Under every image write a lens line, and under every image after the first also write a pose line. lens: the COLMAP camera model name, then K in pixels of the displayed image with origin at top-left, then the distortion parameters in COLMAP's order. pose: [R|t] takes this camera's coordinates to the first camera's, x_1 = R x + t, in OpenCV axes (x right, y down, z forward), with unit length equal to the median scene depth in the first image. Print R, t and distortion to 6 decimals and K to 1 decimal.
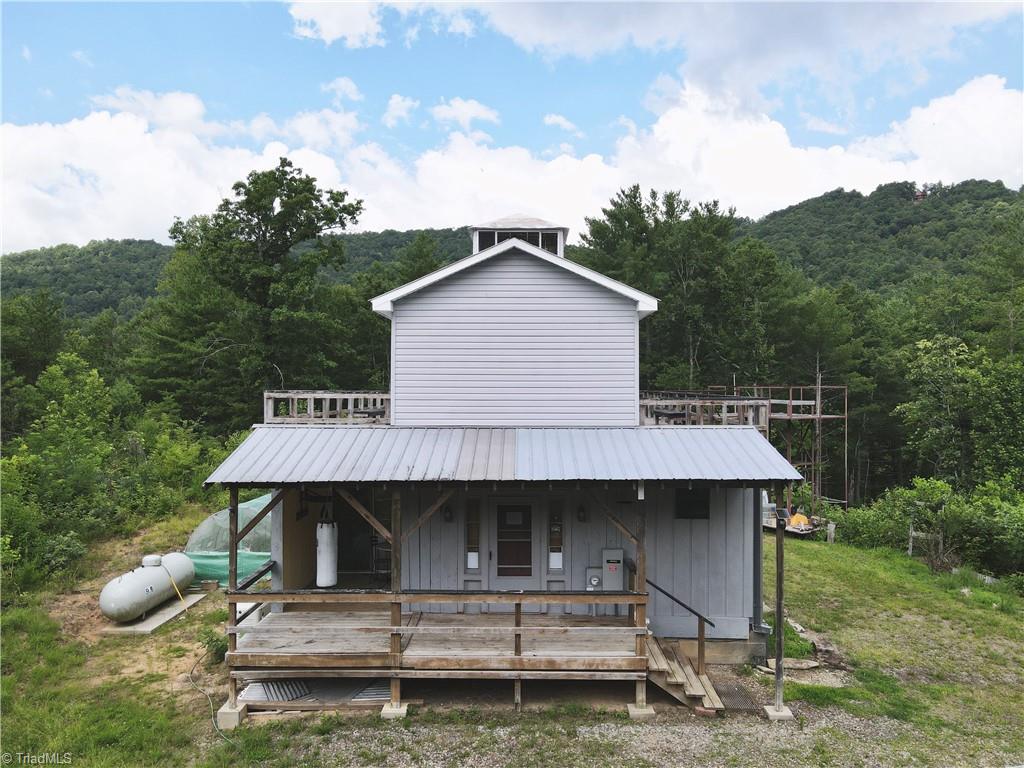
lens RADIAL K [[753.0, 0, 510.0], [0, 753.0, 381.4], [0, 0, 1]] dist [0.002382, 0.026163]
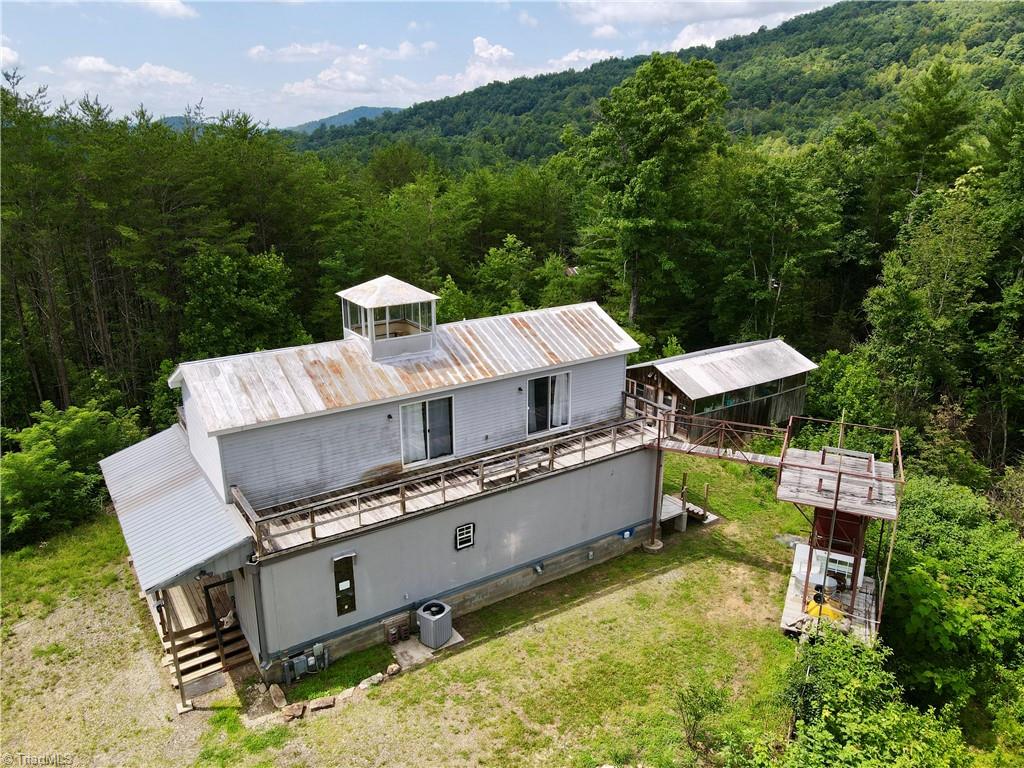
lens RADIAL K [[753.0, 0, 510.0], [0, 753.0, 381.4], [0, 0, 1]] dist [0.002382, 0.026163]
pose [[0.570909, 0.251370, -0.781585, 1.576851], [0.005318, 0.950825, 0.309684, -0.621016], [0.820996, -0.180958, 0.541498, 0.699283]]
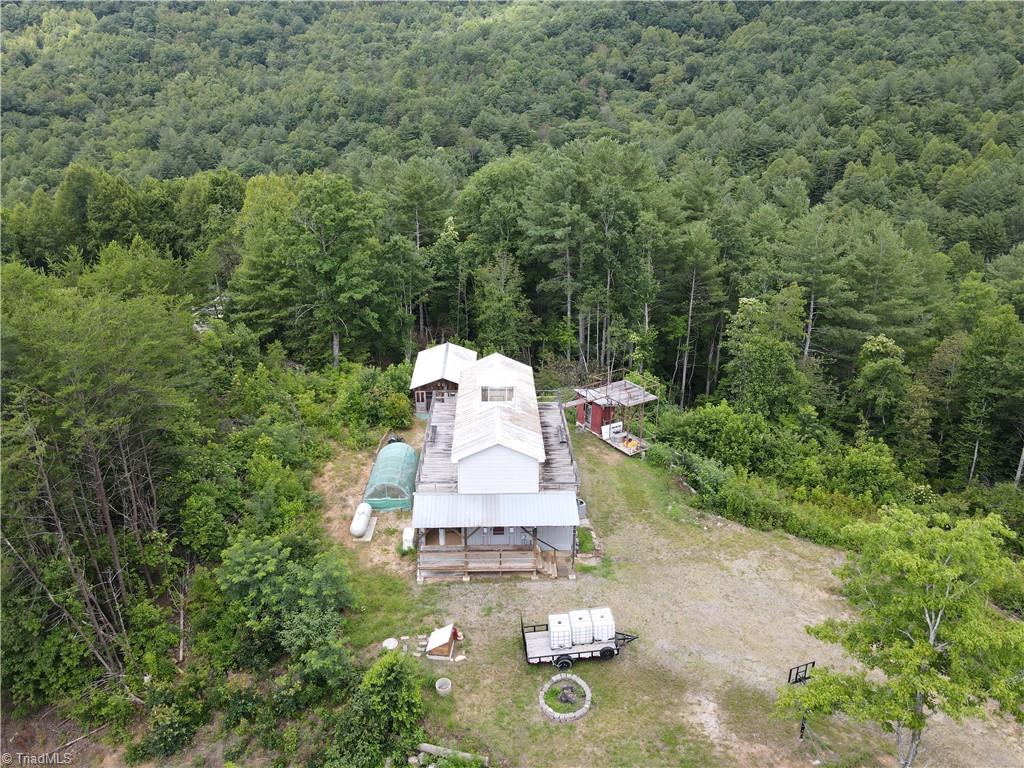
lens RADIAL K [[753.0, 0, 510.0], [0, 753.0, 381.4], [0, 0, 1]] dist [0.002382, 0.026163]
pose [[0.998901, -0.015349, 0.044295, -0.076553], [-0.001817, 0.931493, 0.363756, -1.497058], [-0.046844, -0.363436, 0.930441, -1.719738]]
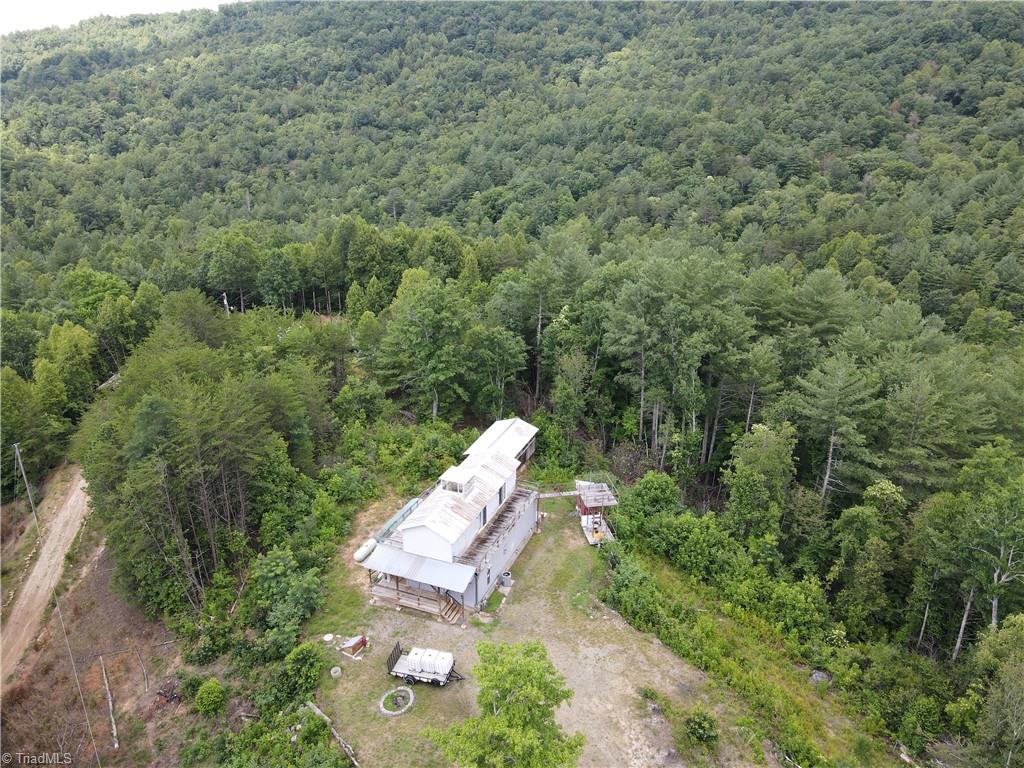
lens RADIAL K [[753.0, 0, 510.0], [0, 753.0, 381.4], [0, 0, 1]] dist [0.002382, 0.026163]
pose [[0.935372, 0.133853, -0.327356, 1.808714], [-0.003819, 0.929380, 0.369104, -2.588891], [0.353644, -0.344000, 0.869828, -2.393760]]
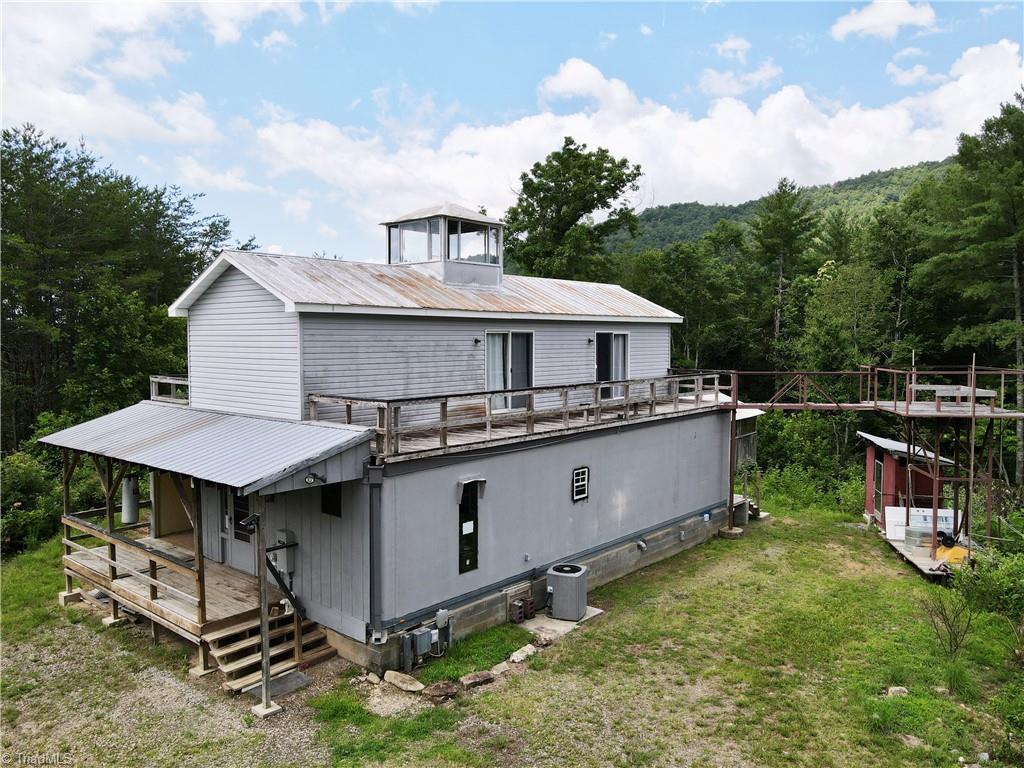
lens RADIAL K [[753.0, 0, 510.0], [0, 753.0, 381.4], [0, 0, 1]] dist [0.002382, 0.026163]
pose [[0.767231, 0.035400, -0.640394, 1.067095], [0.005058, 0.998111, 0.061234, -0.059127], [0.641352, -0.050220, 0.765602, 0.381210]]
